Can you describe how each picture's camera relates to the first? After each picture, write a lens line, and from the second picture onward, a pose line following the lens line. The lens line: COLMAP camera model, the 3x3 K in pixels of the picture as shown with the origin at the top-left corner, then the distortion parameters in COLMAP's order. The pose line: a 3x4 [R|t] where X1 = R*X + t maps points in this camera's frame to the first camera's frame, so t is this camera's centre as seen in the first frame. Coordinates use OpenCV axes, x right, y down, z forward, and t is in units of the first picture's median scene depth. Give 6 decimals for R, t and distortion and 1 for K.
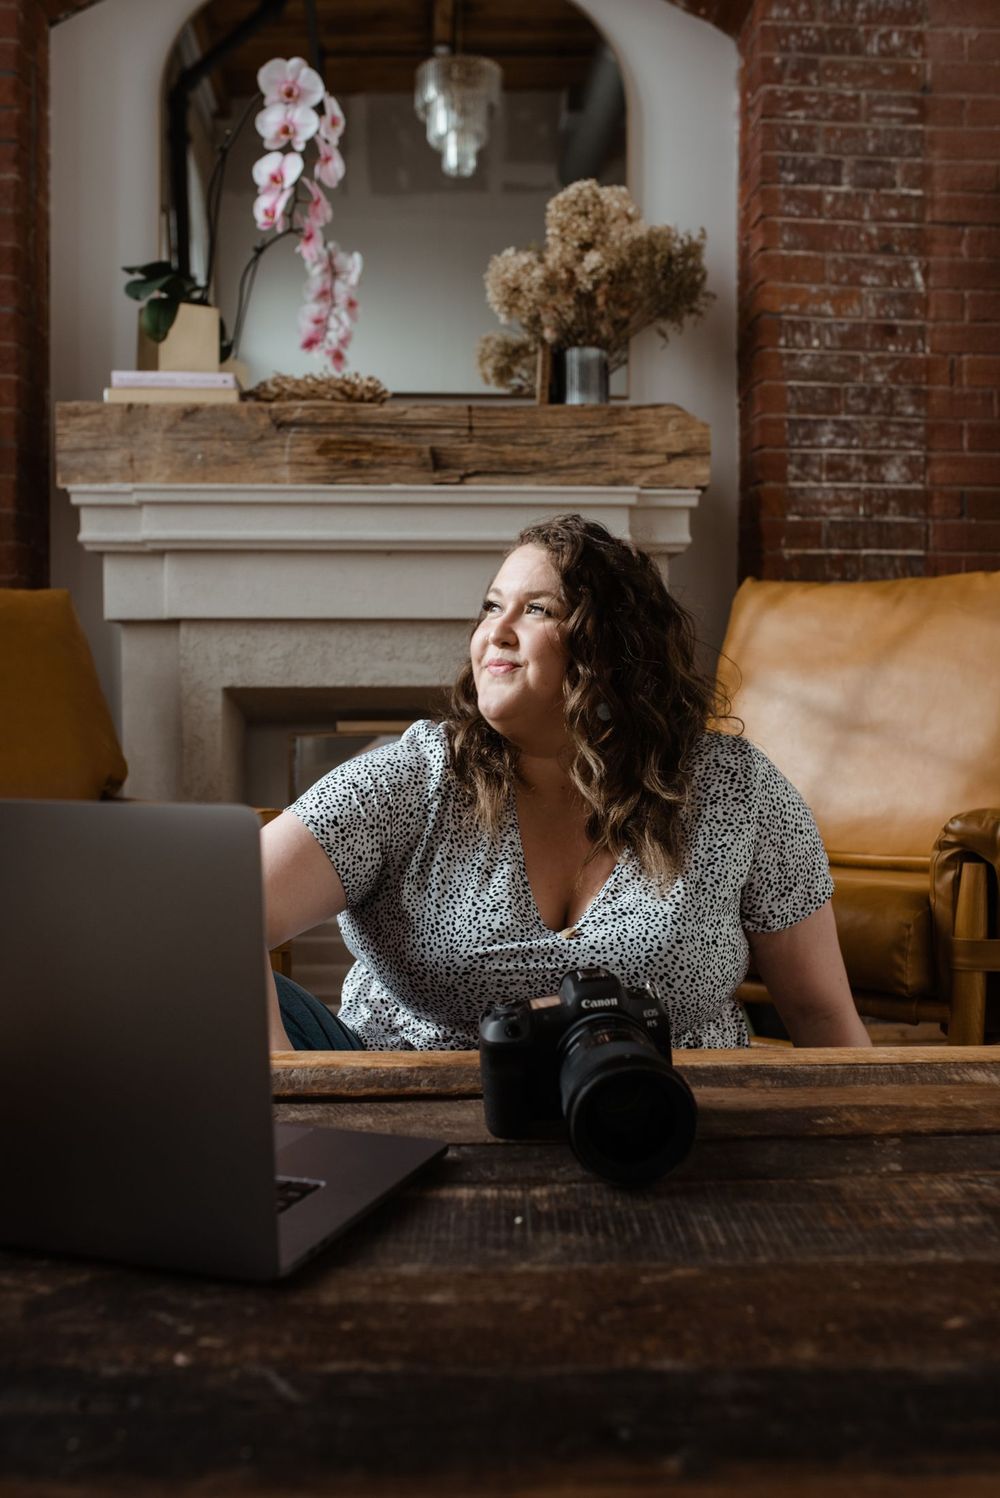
lens RADIAL K [[1412.3, 0, 500.0], [0, 1412.3, 749.0], [0, 0, 1]] dist [-0.070786, 0.085894]
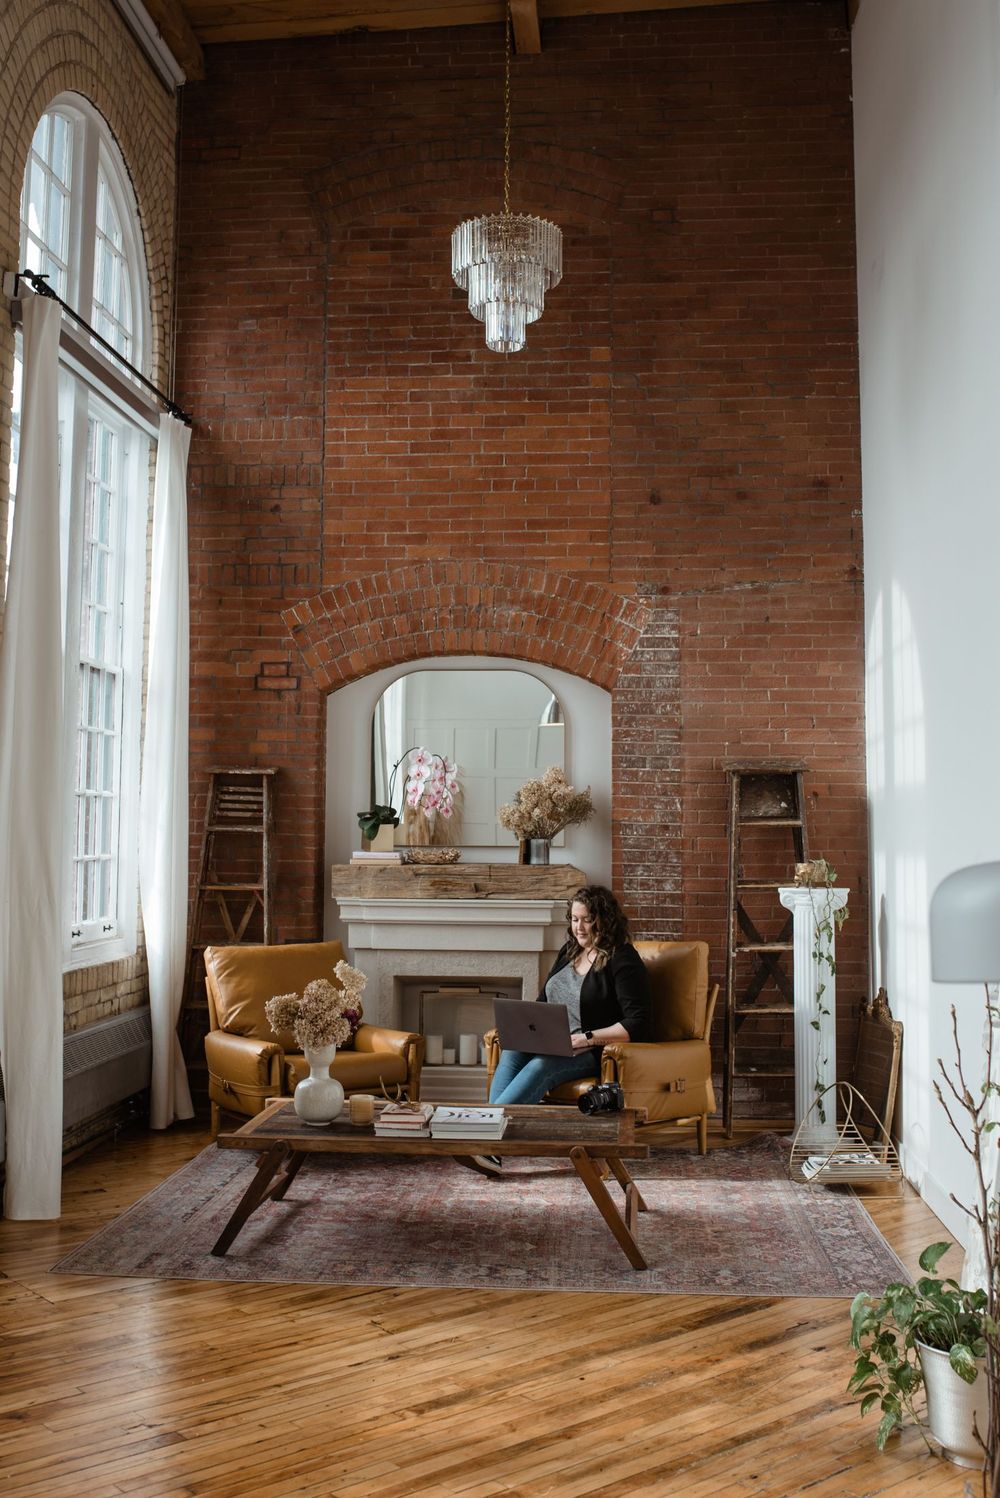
lens RADIAL K [[1447.8, 0, 500.0], [0, 1447.8, 749.0], [0, 0, 1]] dist [-0.048604, 0.037642]
pose [[0.991861, -0.002935, -0.127290, 0.313589], [-0.008170, 0.996207, -0.086633, -0.216367], [0.127062, 0.086968, 0.988075, -1.526160]]
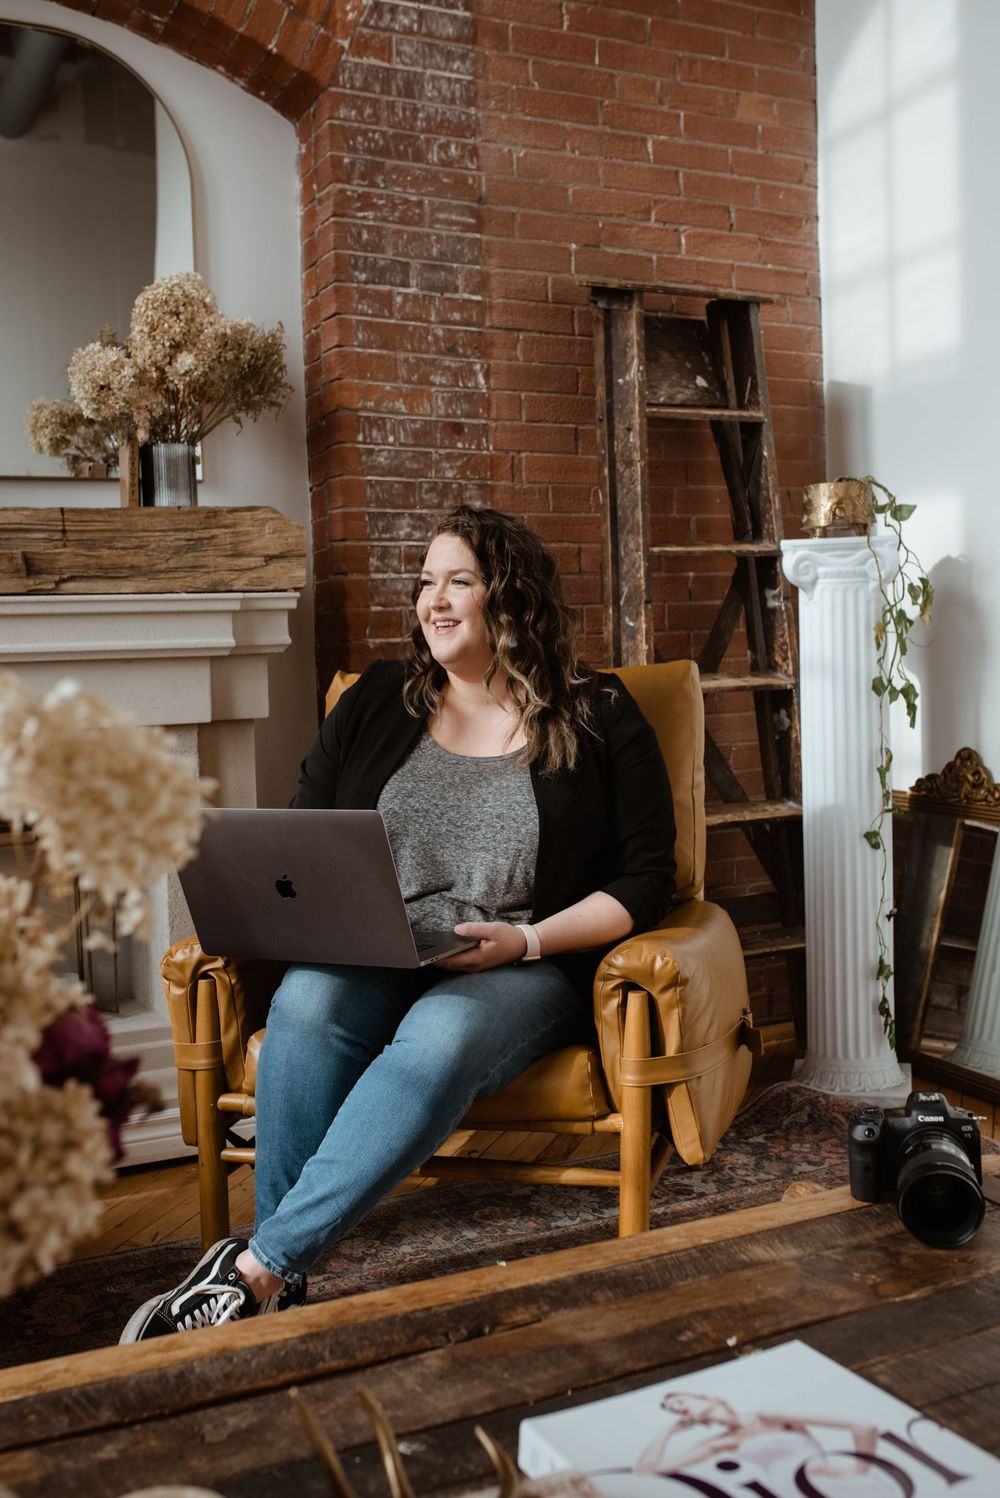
lens RADIAL K [[1447.8, 0, 500.0], [0, 1447.8, 749.0], [0, 0, 1]] dist [-0.048604, 0.037642]
pose [[0.921684, -0.054394, 0.384109, -0.124792], [0.041337, 0.998255, 0.042174, -0.102509], [-0.385732, -0.022993, 0.922324, -0.025115]]
